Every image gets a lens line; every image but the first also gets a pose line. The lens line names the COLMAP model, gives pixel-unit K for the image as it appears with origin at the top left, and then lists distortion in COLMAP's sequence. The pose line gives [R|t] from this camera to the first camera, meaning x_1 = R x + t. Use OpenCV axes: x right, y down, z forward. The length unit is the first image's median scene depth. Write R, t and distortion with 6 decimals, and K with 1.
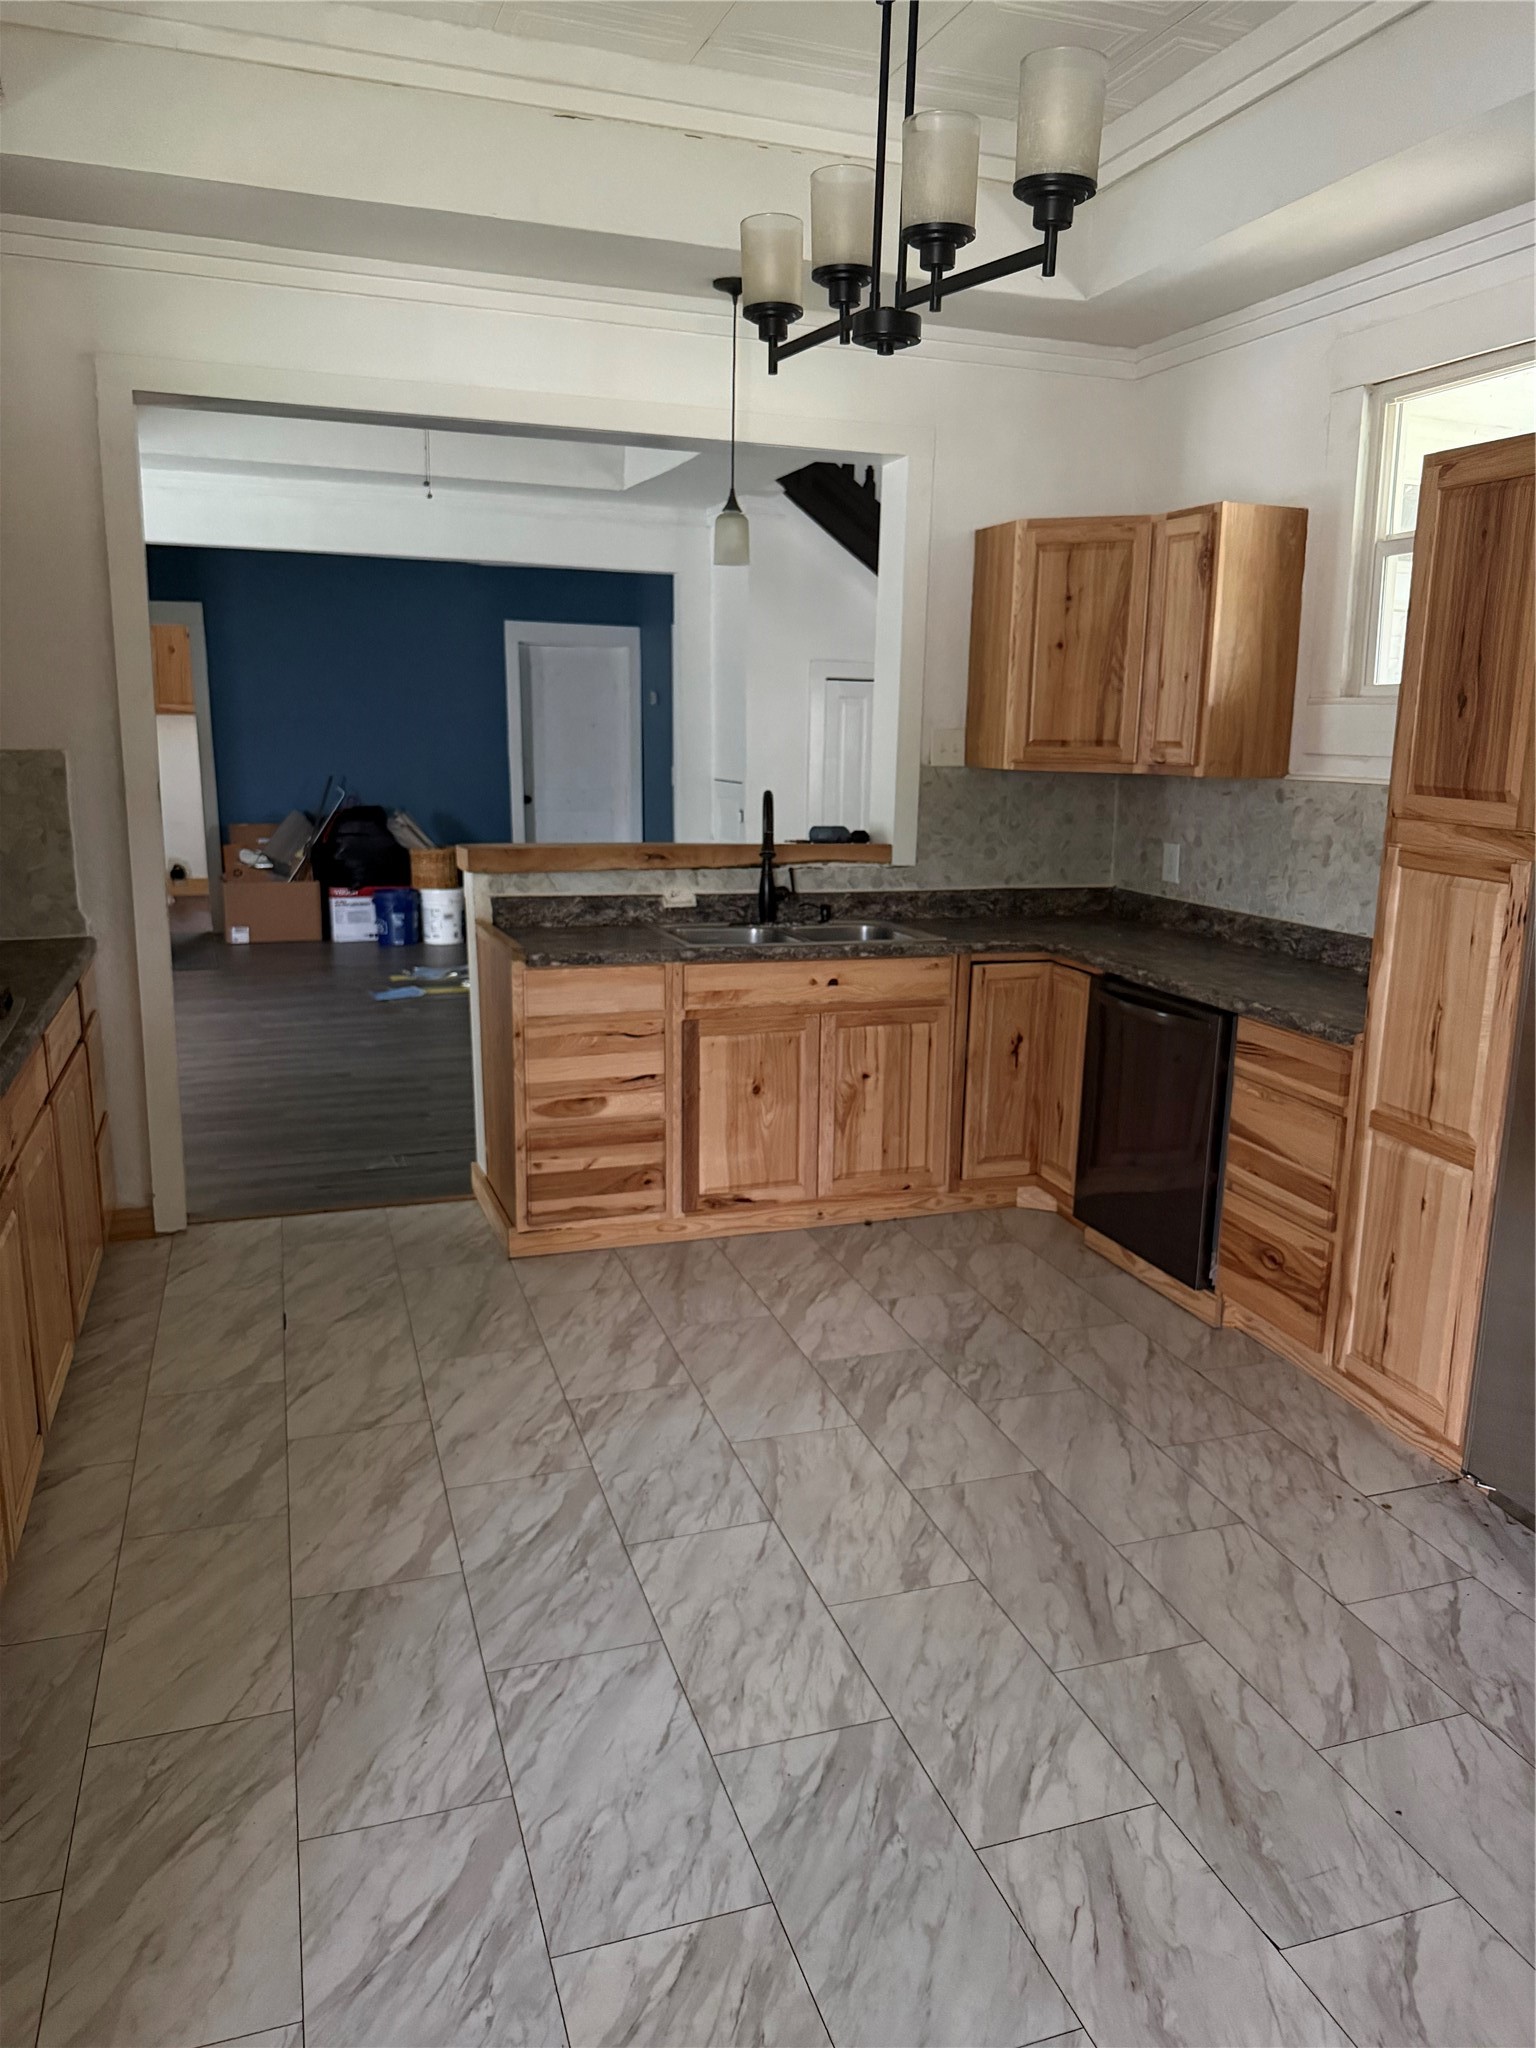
lens RADIAL K [[1477.9, 0, 774.5], [0, 1477.9, 1014.3], [0, 0, 1]] dist [0.062984, -0.019834]
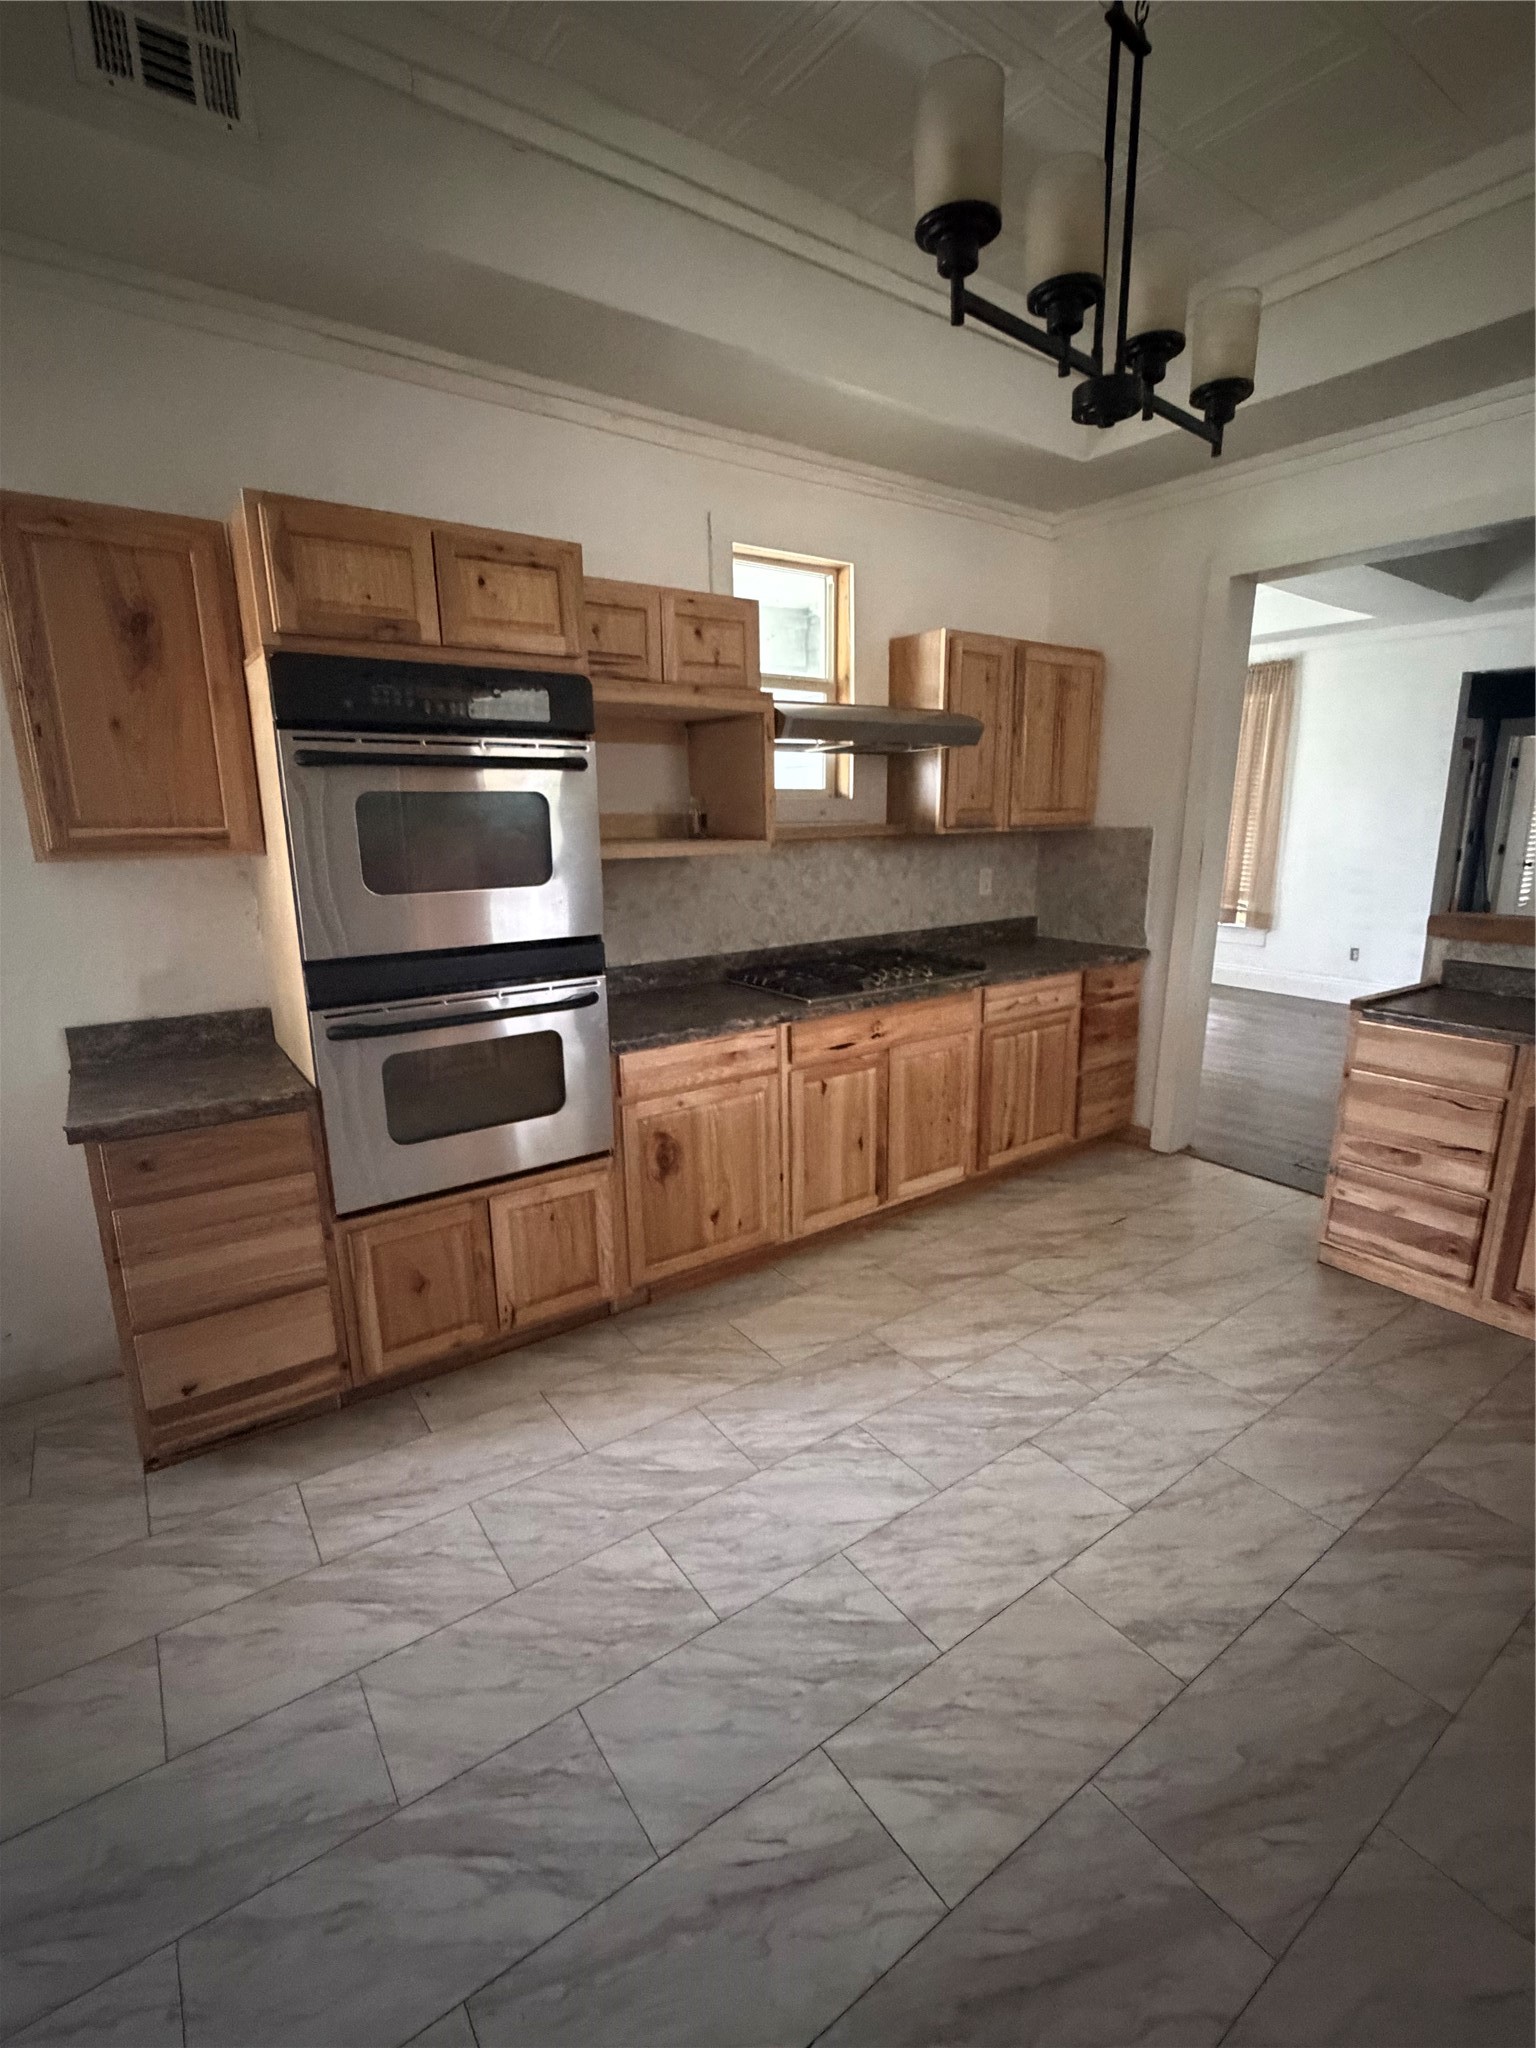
lens RADIAL K [[955.8, 0, 787.1], [0, 955.8, 1031.1], [0, 0, 1]] dist [0.045066, 0.000604]
pose [[0.306823, 0.201286, -0.930238, 0.532195], [-0.183593, 0.971542, 0.149669, -0.071969], [0.933892, 0.124863, 0.335046, 0.475638]]
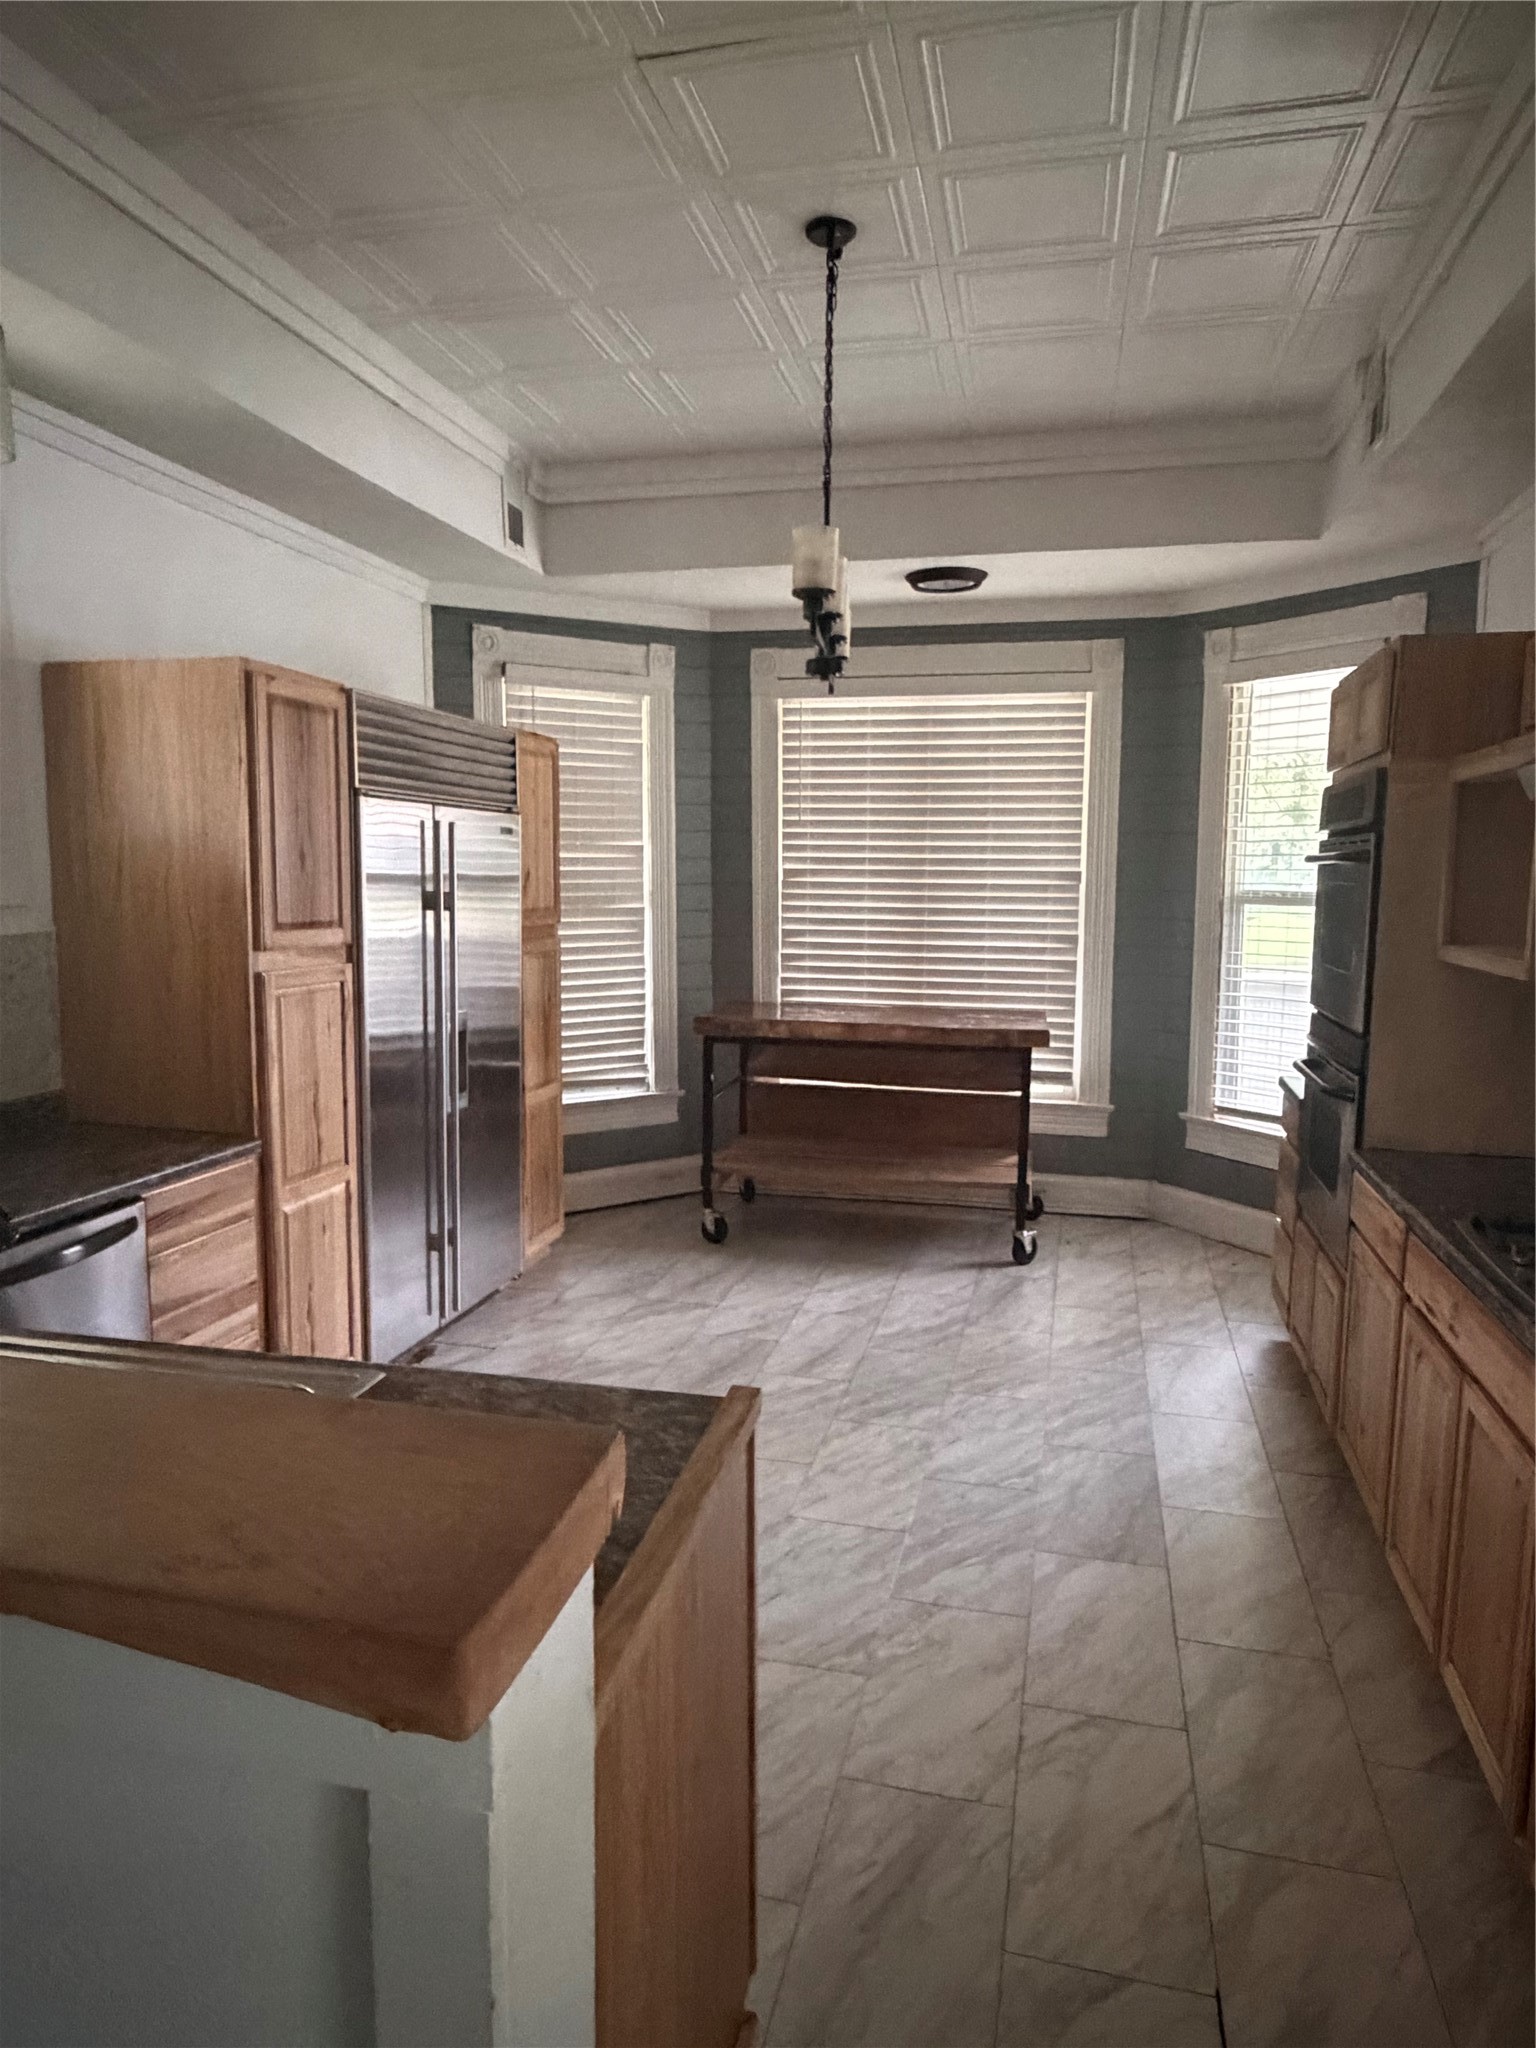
lens RADIAL K [[1264.9, 0, 778.4], [0, 1264.9, 1026.3], [0, 0, 1]] dist [-0.000775, 0.000598]
pose [[-0.845696, -0.089916, 0.526036, -0.527036], [0.079643, 0.953401, 0.291005, -0.370079], [-0.527689, 0.287996, -0.799126, 1.766700]]
